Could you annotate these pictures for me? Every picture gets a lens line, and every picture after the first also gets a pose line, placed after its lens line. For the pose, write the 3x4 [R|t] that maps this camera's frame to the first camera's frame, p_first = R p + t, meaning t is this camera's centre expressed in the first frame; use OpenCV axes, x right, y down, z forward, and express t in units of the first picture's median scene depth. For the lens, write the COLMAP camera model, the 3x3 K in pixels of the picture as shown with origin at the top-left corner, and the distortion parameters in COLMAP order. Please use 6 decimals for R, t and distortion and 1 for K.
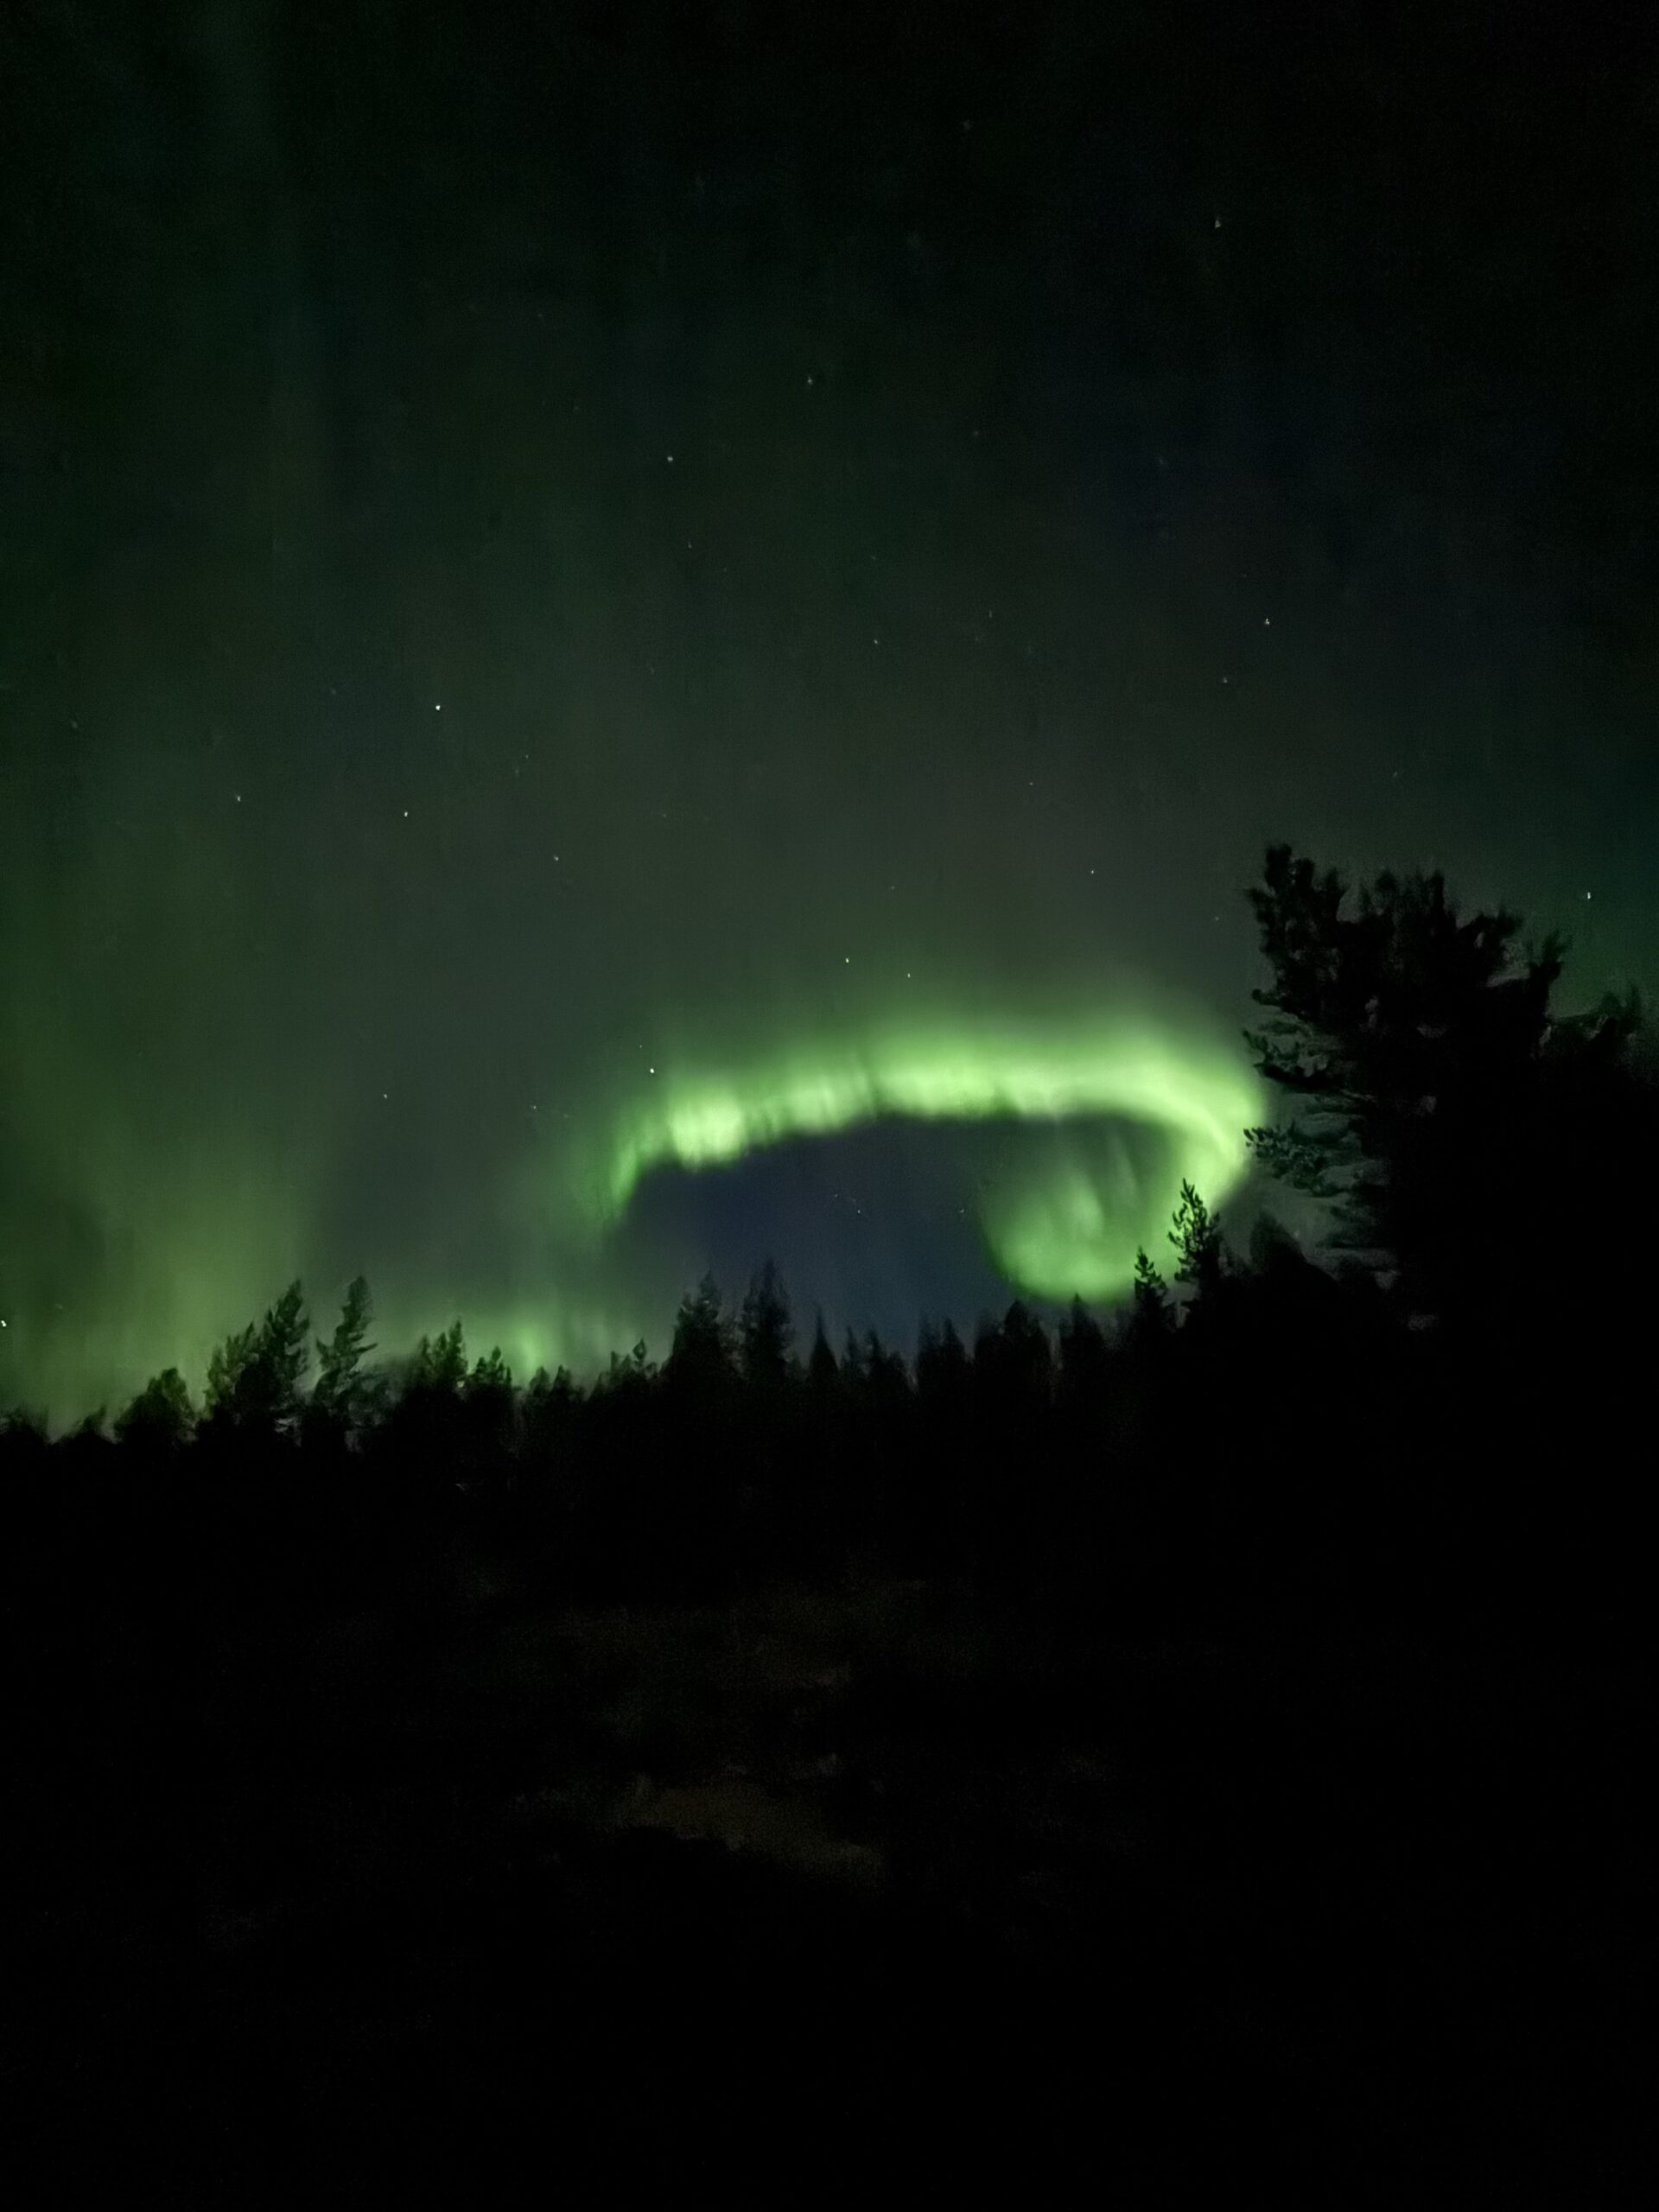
lens RADIAL K [[882.9, 0, 829.5], [0, 882.9, 1106.0], [0, 0, 1]] dist [-0.000872, -0.000080]
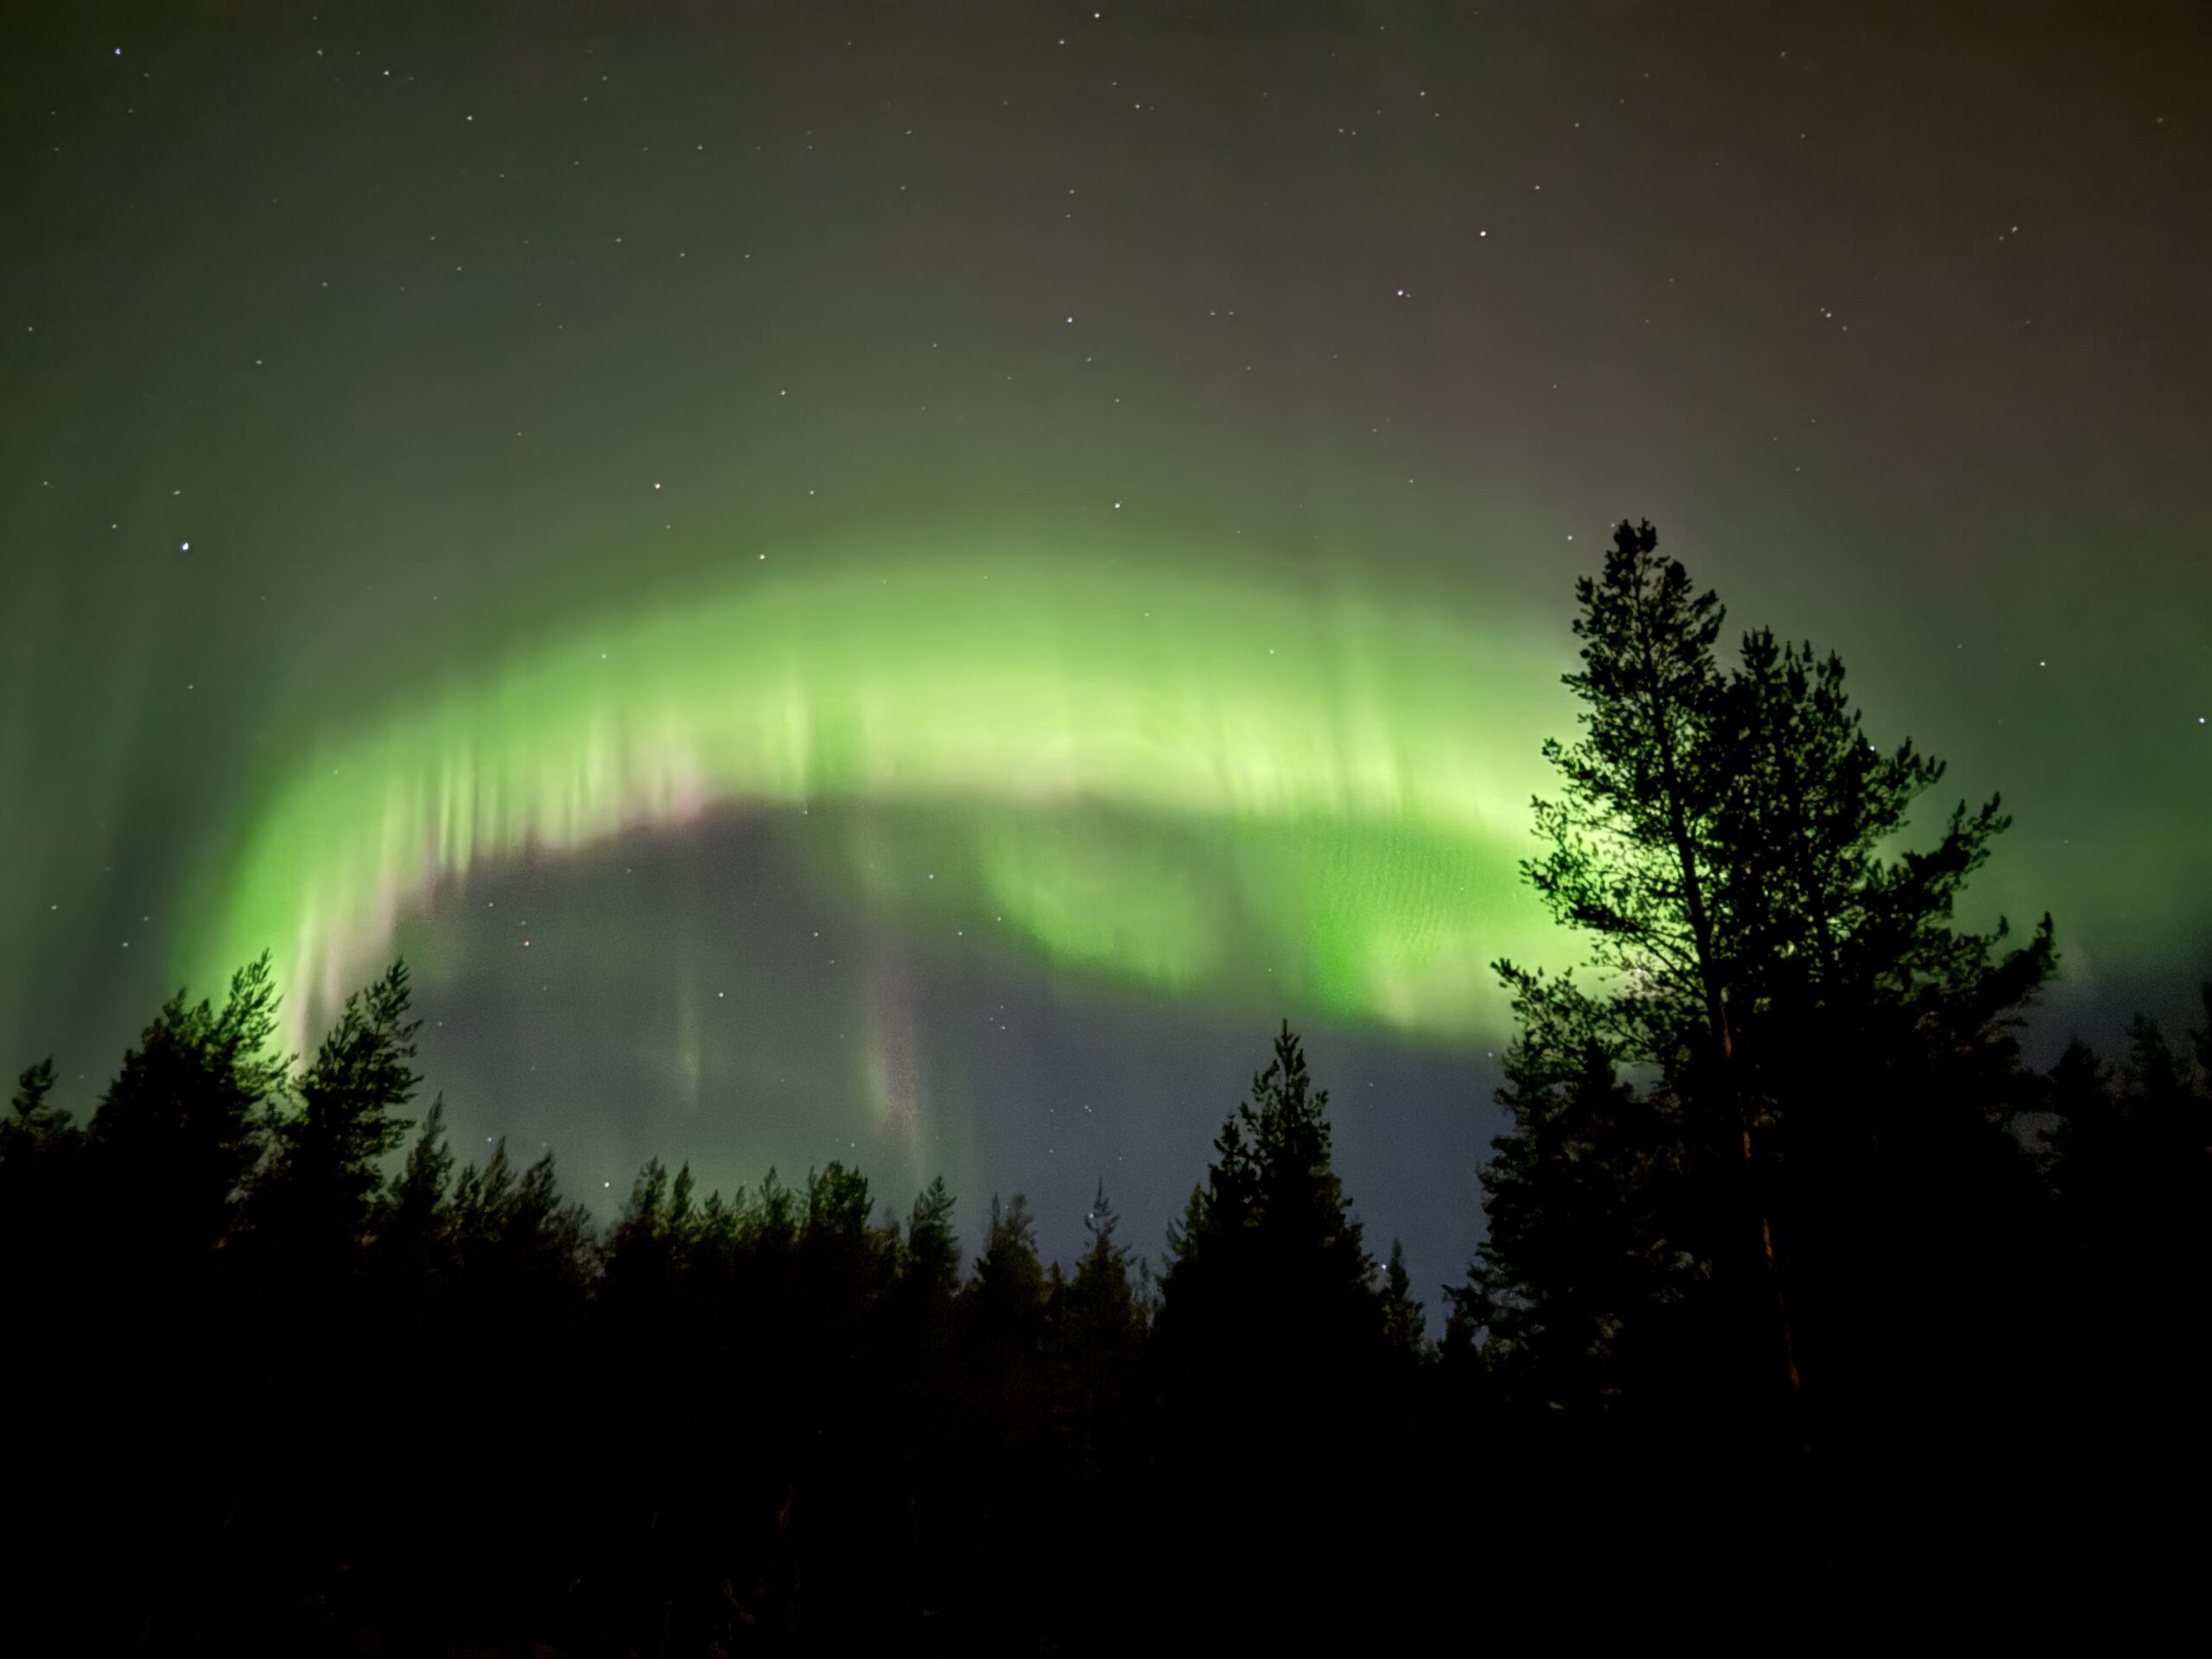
lens RADIAL K [[1533.0, 0, 1106.0], [0, 1533.0, 829.5], [0, 0, 1]] dist [0.179139, -0.332759]
pose [[0.885533, 0.305900, 0.349651, -0.122277], [-0.305674, 0.950409, -0.057330, 0.074819], [-0.349849, -0.056111, 0.935124, 0.133909]]
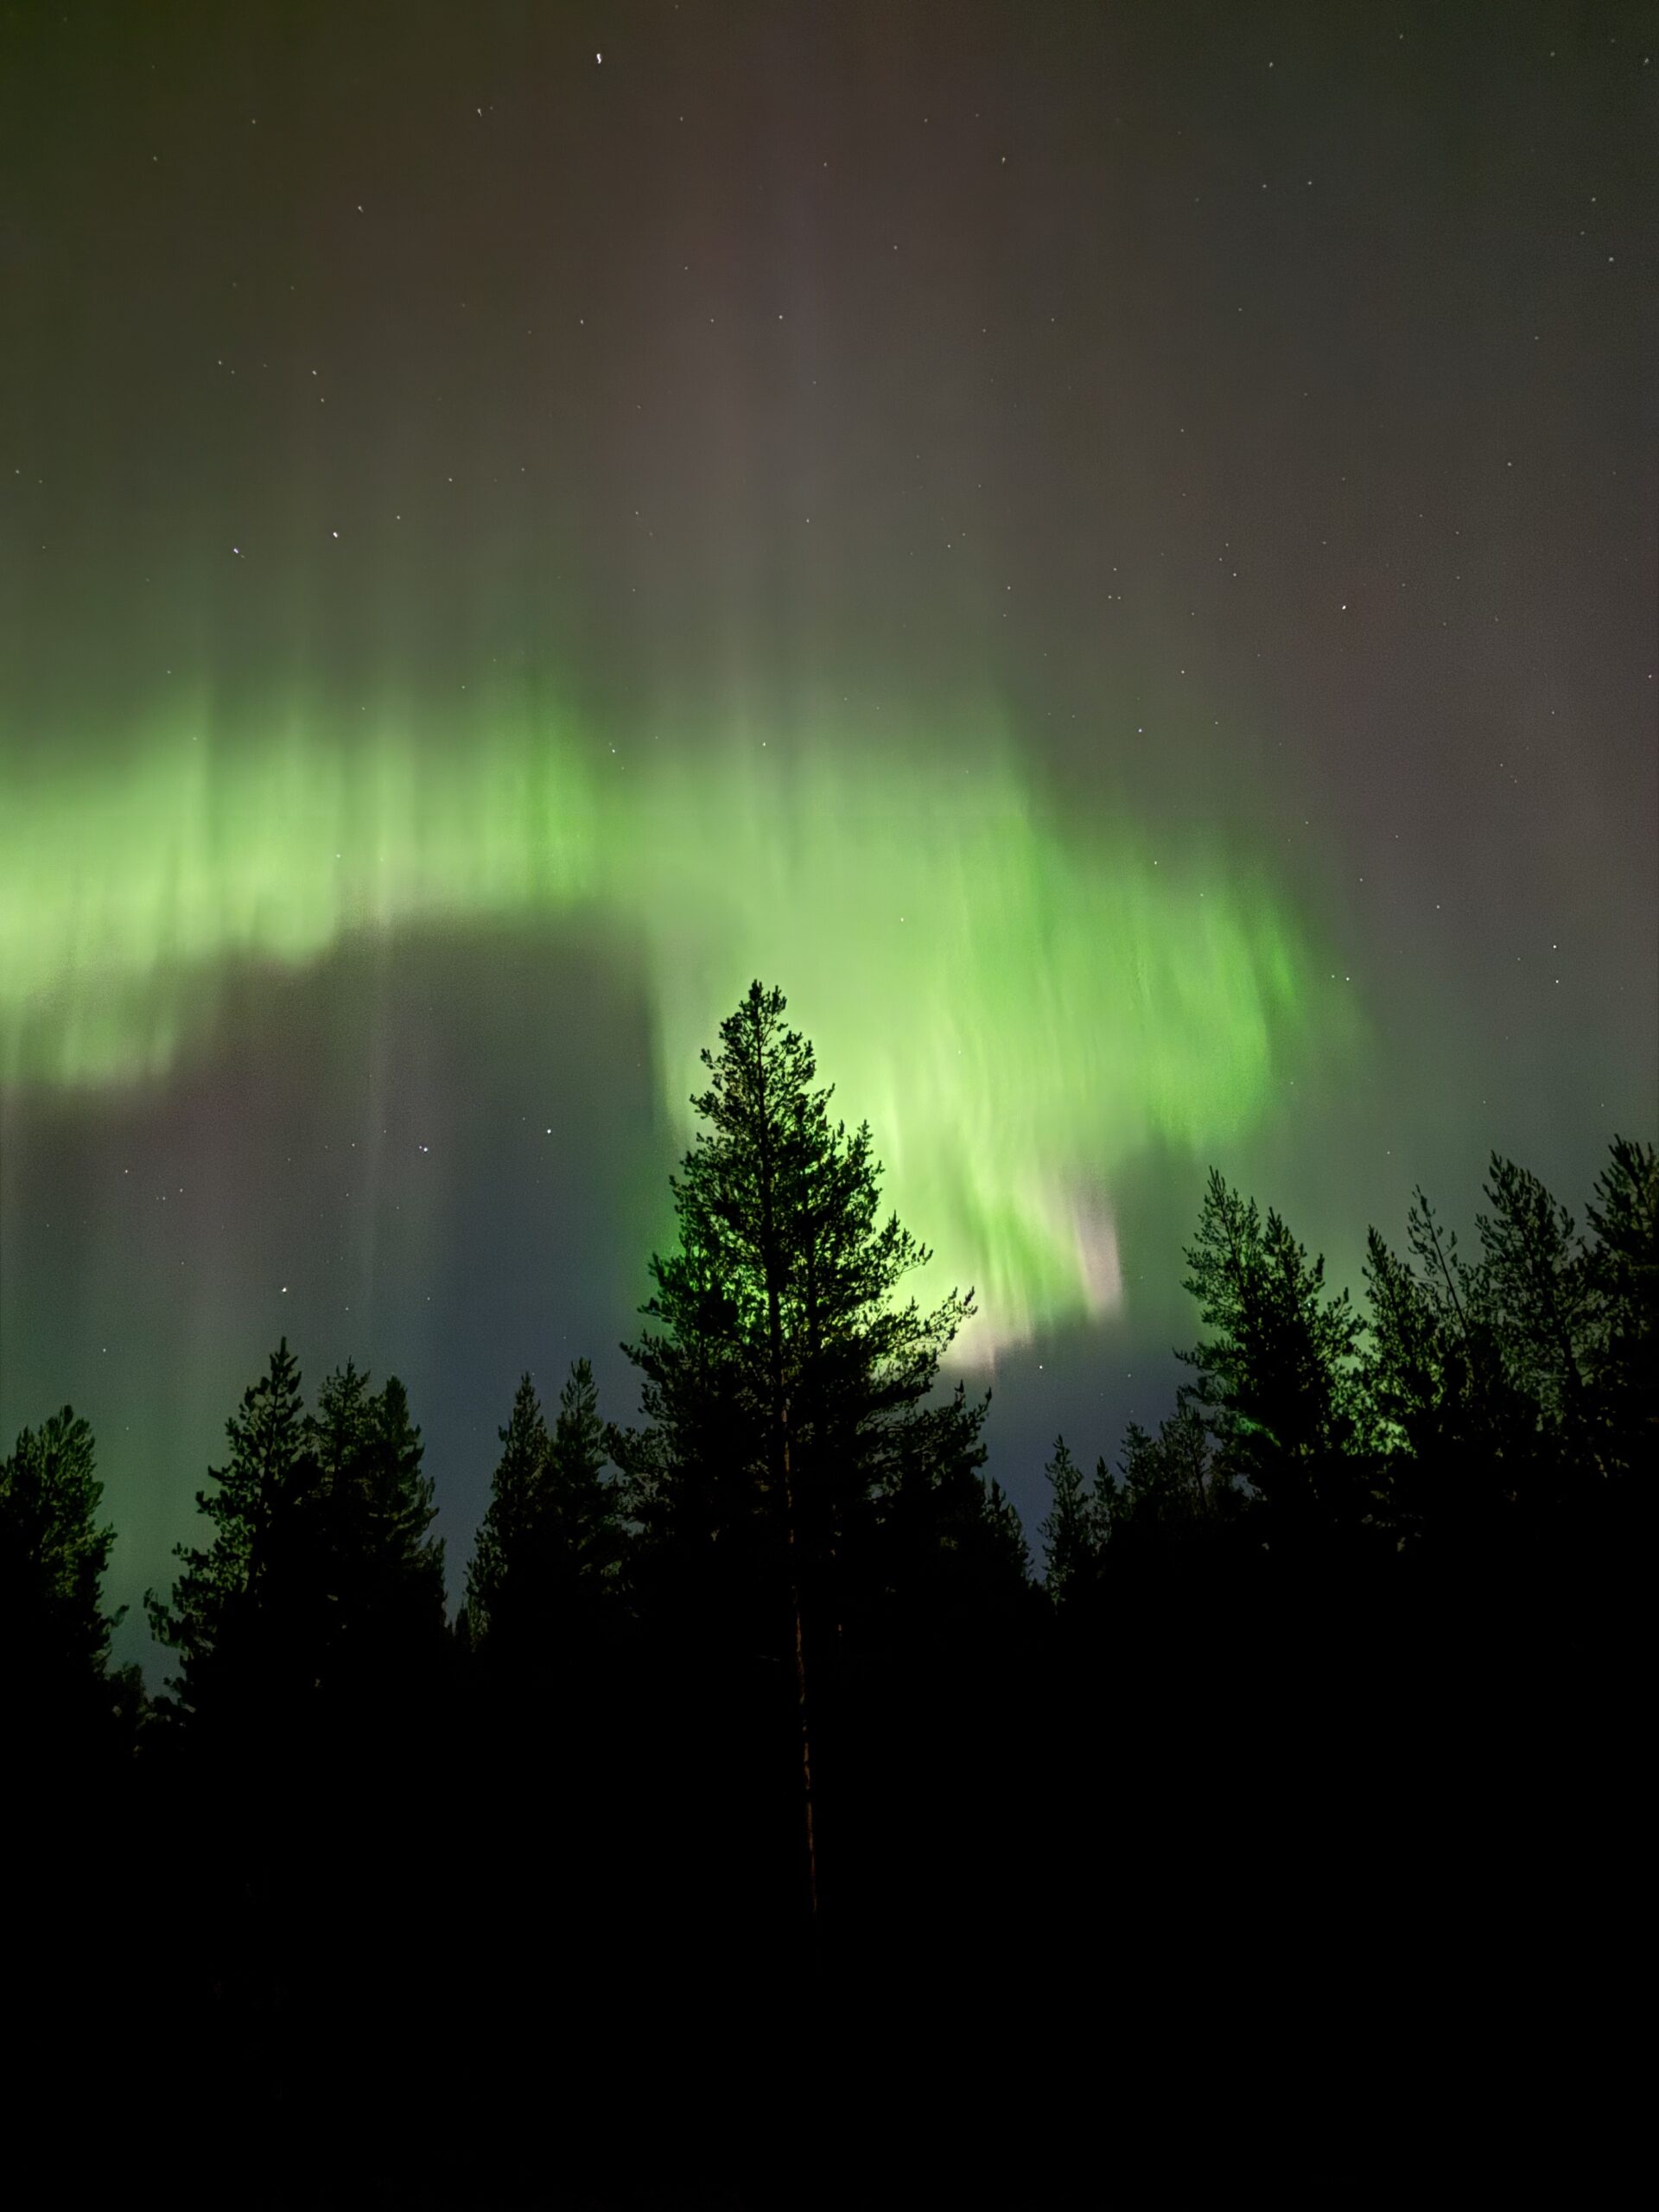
lens RADIAL K [[1527.6, 0, 831.8], [0, 1527.6, 1097.0], [0, 0, 1]] dist [0.188594, -0.378680]
pose [[0.371949, 0.521200, 0.768117, -0.384317], [-0.447611, 0.825632, -0.343478, 0.181547], [-0.813202, -0.216062, 0.540388, 0.299551]]
